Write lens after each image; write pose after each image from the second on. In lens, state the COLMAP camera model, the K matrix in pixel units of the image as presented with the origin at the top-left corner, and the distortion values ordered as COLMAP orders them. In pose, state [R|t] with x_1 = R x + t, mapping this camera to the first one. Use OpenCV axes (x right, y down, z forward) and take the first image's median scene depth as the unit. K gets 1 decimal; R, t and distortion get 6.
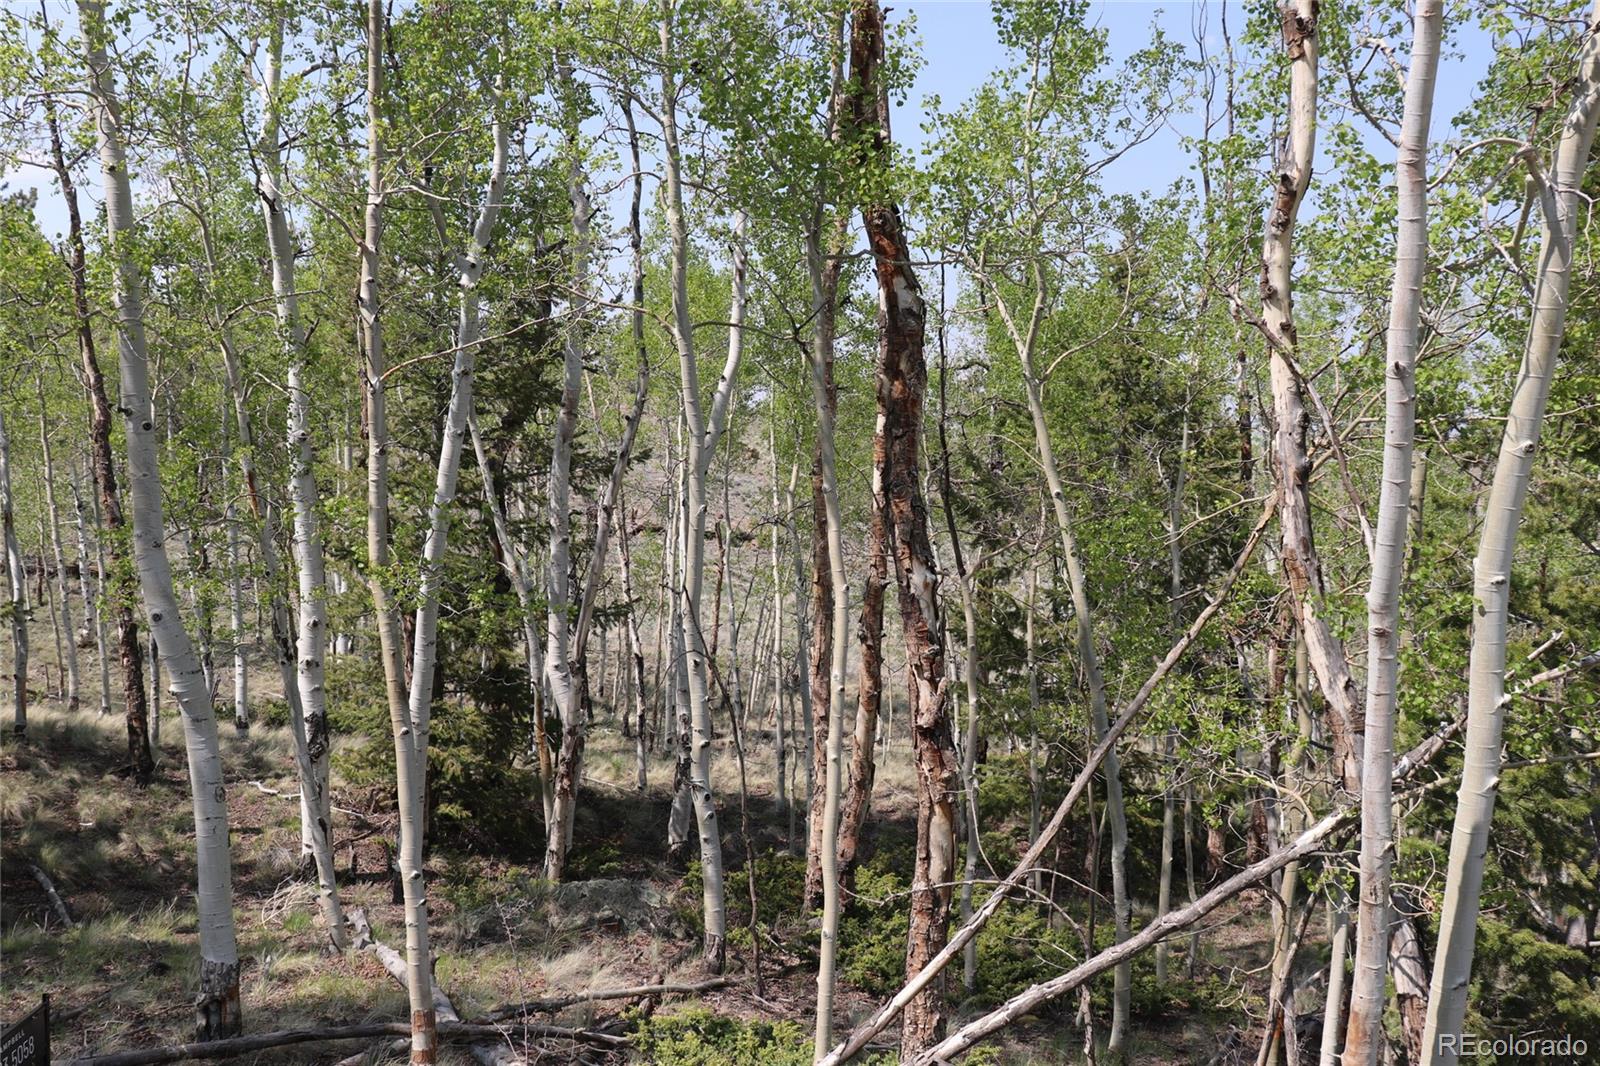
lens RADIAL K [[1341.0, 0, 805.9], [0, 1341.0, 527.8], [0, 0, 1]] dist [-0.166887, 0.136360]
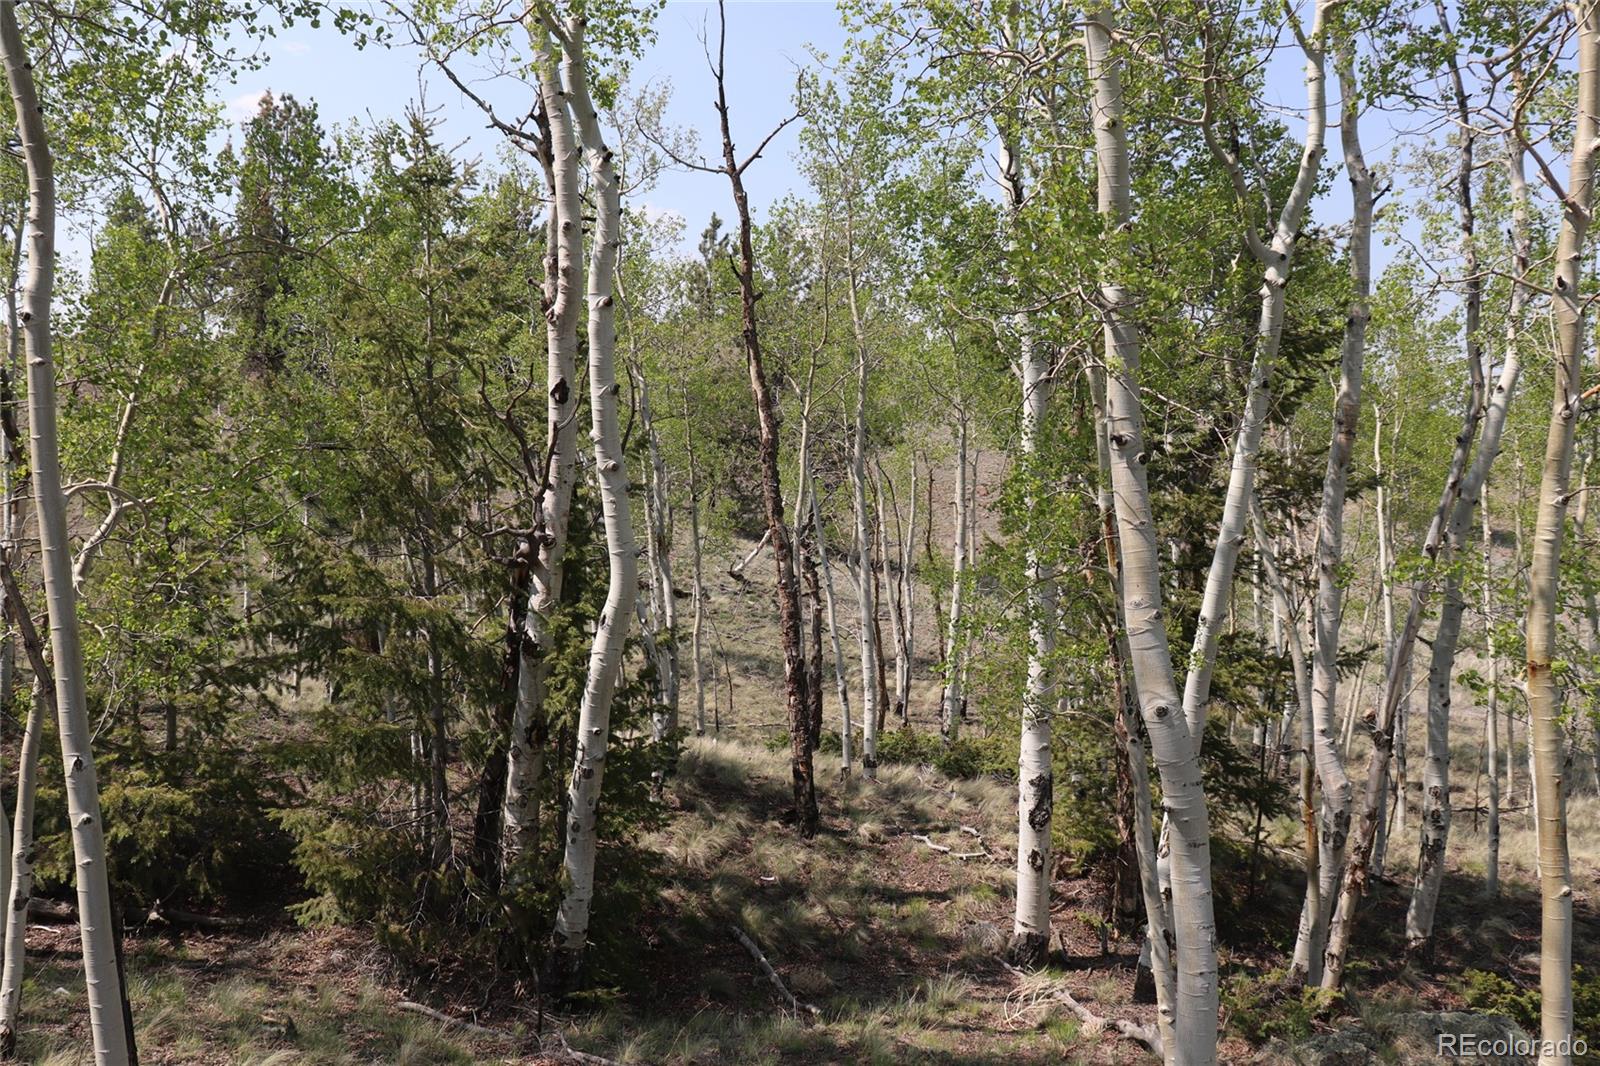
lens RADIAL K [[1341.0, 0, 796.8], [0, 1341.0, 530.0], [0, 0, 1]] dist [-0.166887, 0.136360]
pose [[0.945299, 0.011964, -0.325987, -0.216953], [-0.014157, 0.999890, -0.004354, -0.014207], [0.325899, 0.008731, 0.945364, 0.097317]]
